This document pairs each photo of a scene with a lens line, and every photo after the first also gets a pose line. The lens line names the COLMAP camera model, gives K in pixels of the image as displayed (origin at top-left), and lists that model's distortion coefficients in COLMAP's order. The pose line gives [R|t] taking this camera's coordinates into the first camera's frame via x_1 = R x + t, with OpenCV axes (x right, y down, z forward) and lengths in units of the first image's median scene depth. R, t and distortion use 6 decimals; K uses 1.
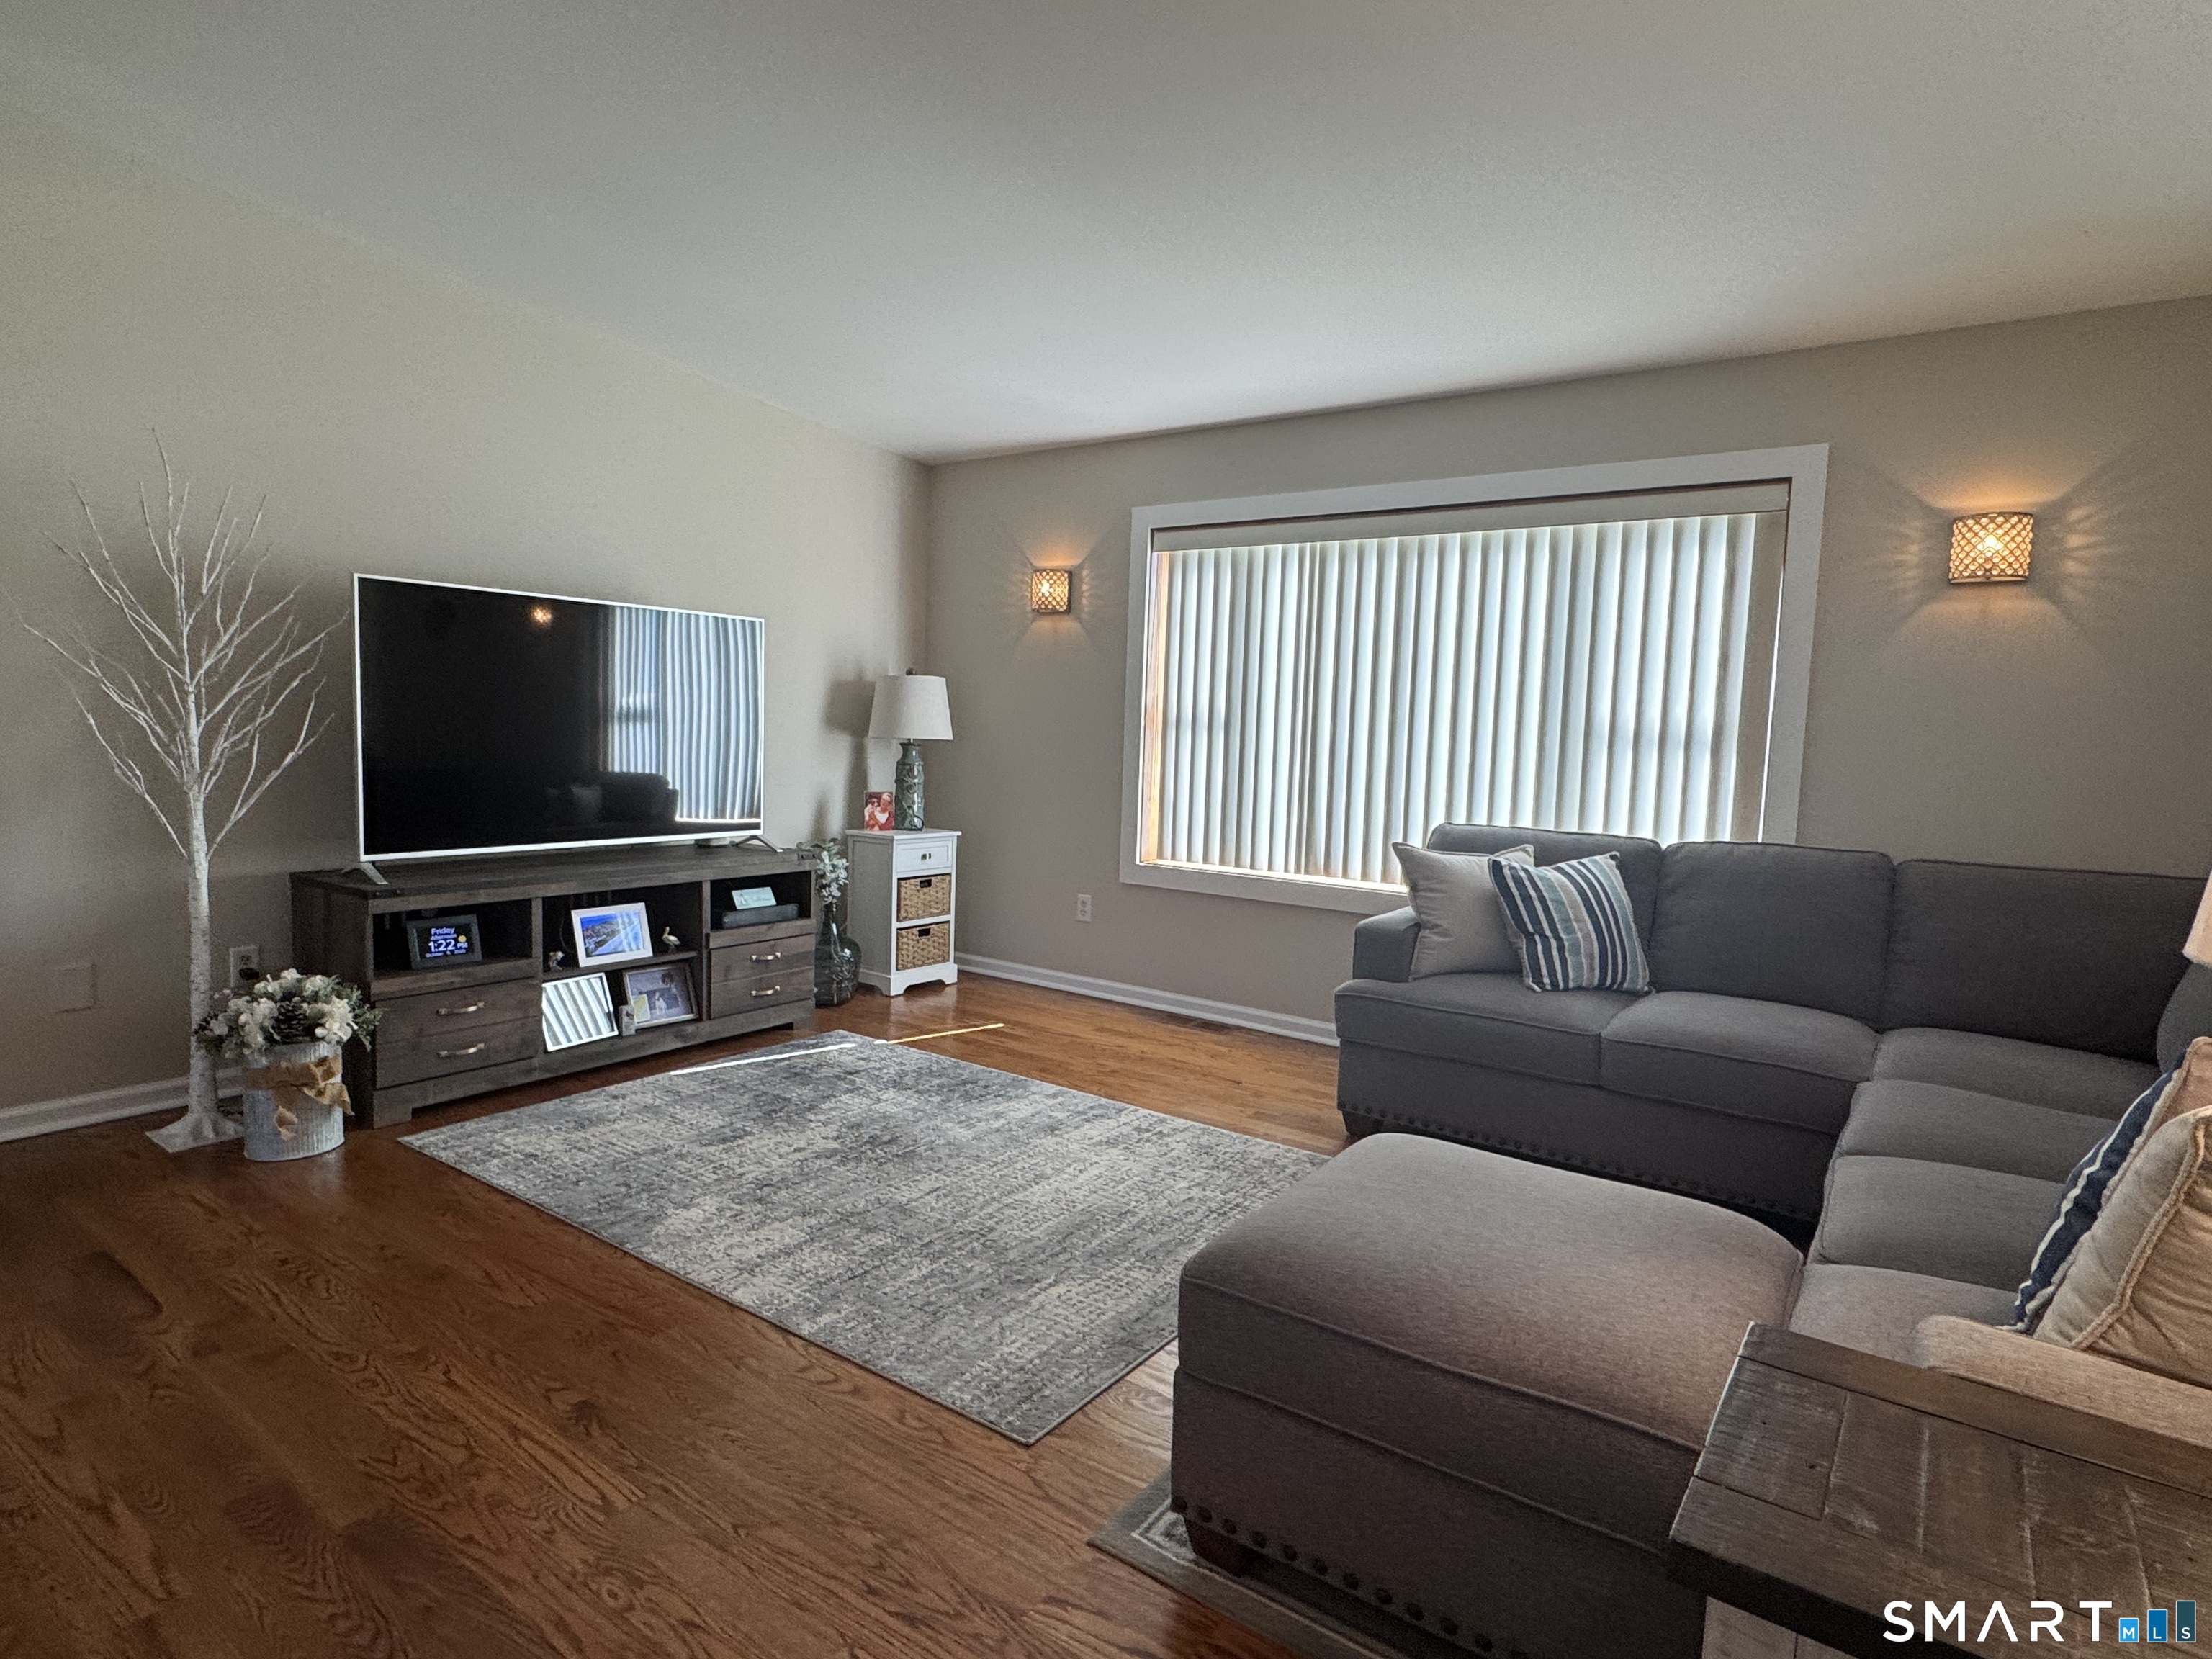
lens RADIAL K [[1199.6, 0, 1090.1], [0, 1199.6, 831.0], [0, 0, 1]] dist [-0.003628, 0.000762]
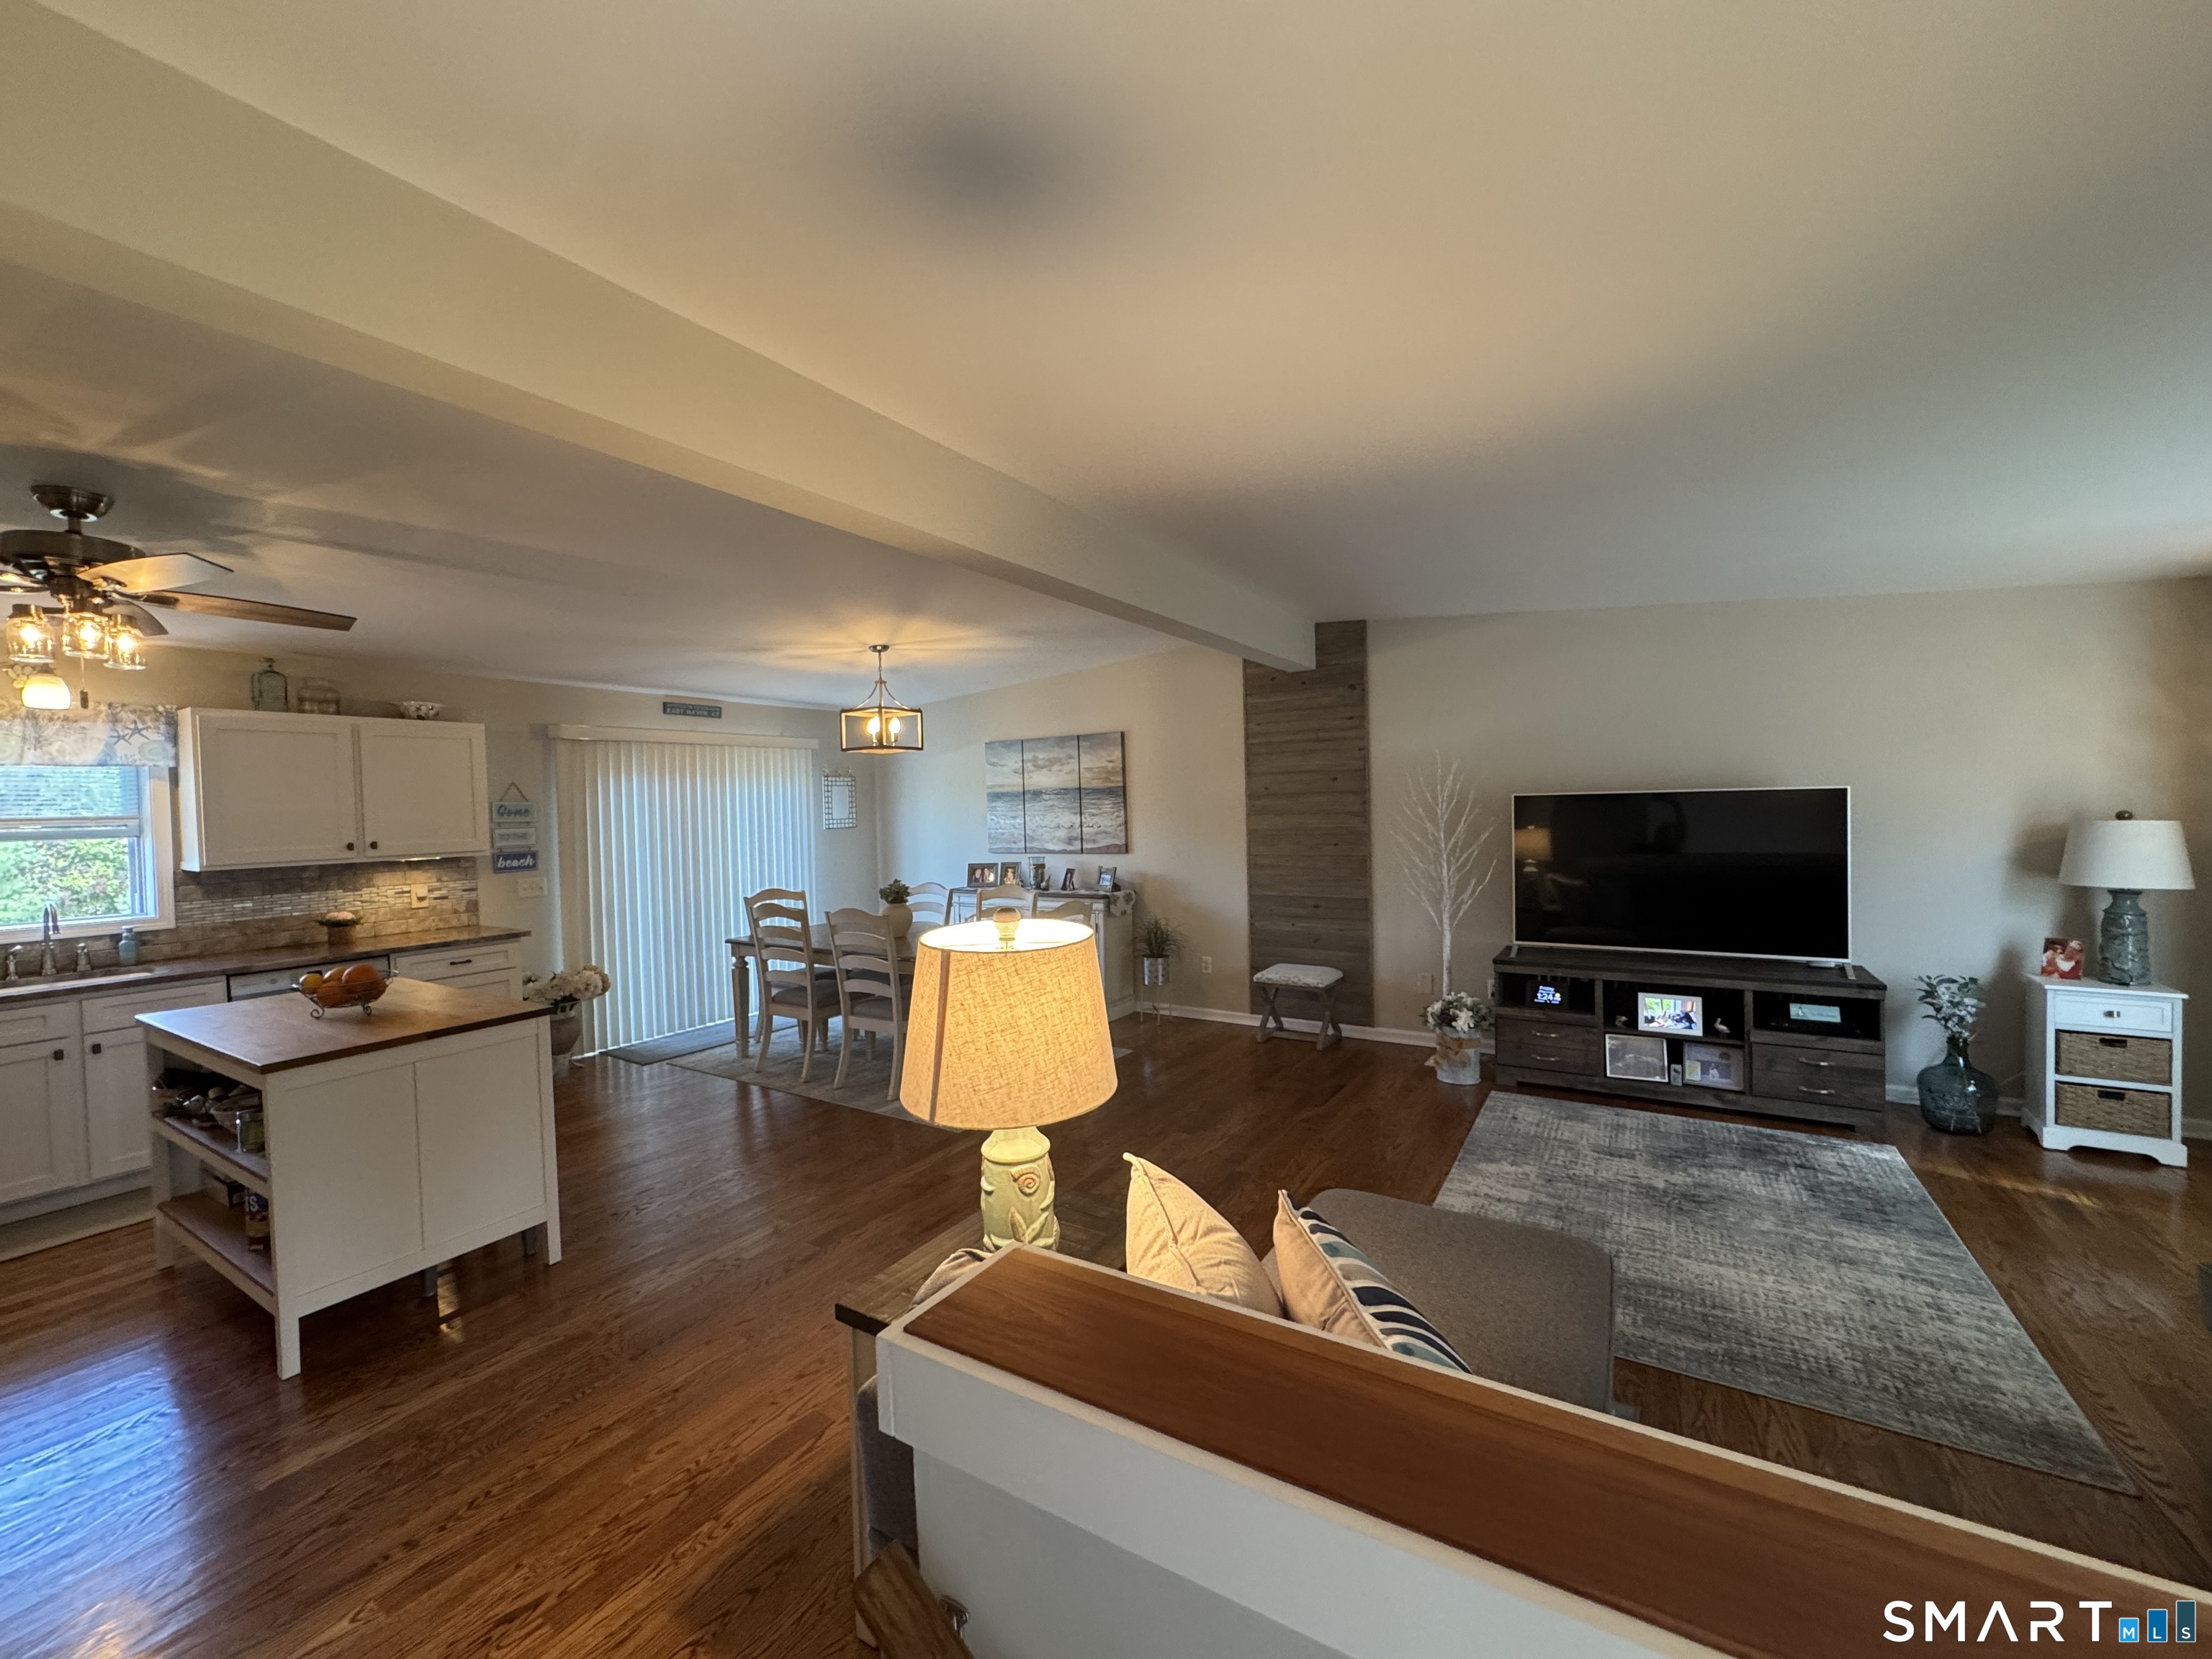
lens RADIAL K [[887.3, 0, 1106.0], [0, 887.3, 829.5], [0, 0, 1]] dist [-0.003420, -0.000036]
pose [[0.071761, -0.010675, -0.997365, 0.636986], [-0.064506, 0.997800, -0.015321, -0.078607], [0.995334, 0.065435, 0.070914, 0.207712]]
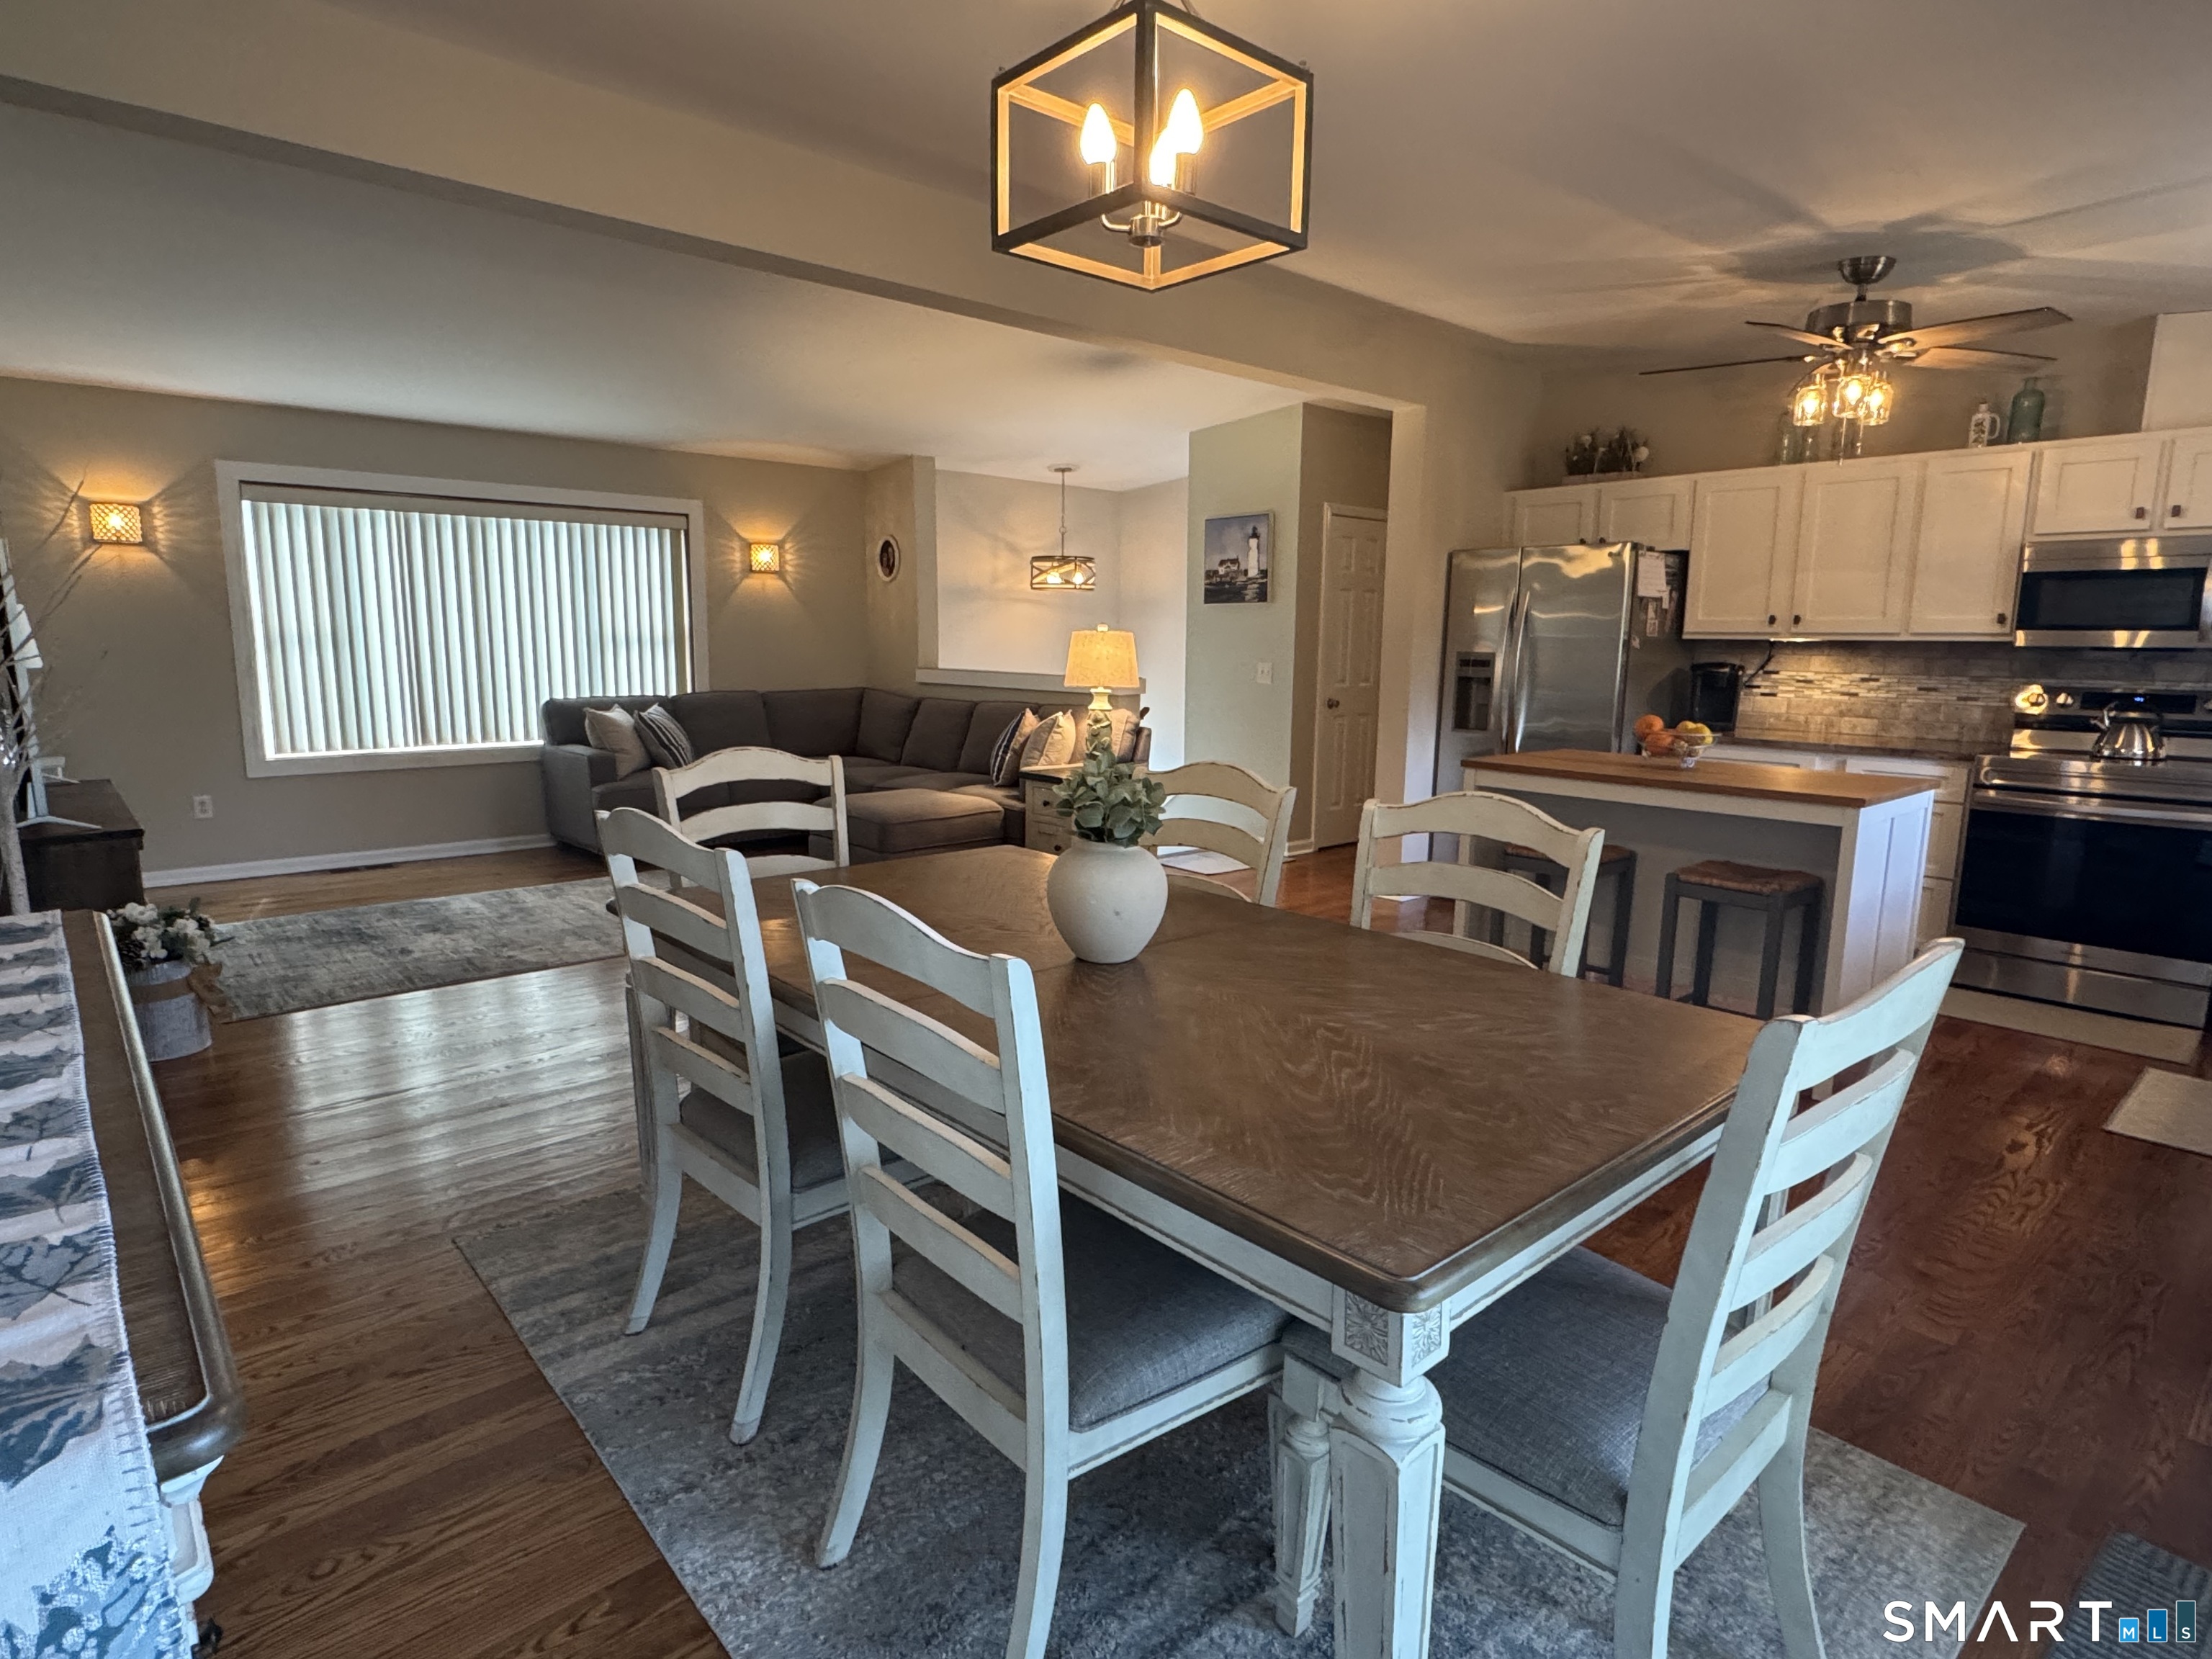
lens RADIAL K [[1198.9, 0, 1106.0], [0, 1198.9, 829.5], [0, 0, 1]] dist [-0.000105, 0.000603]
pose [[0.202916, -0.191735, 0.960241, -1.224664], [0.083714, 0.980449, 0.178079, -0.061353], [-0.975611, 0.044251, 0.214999, -0.116879]]
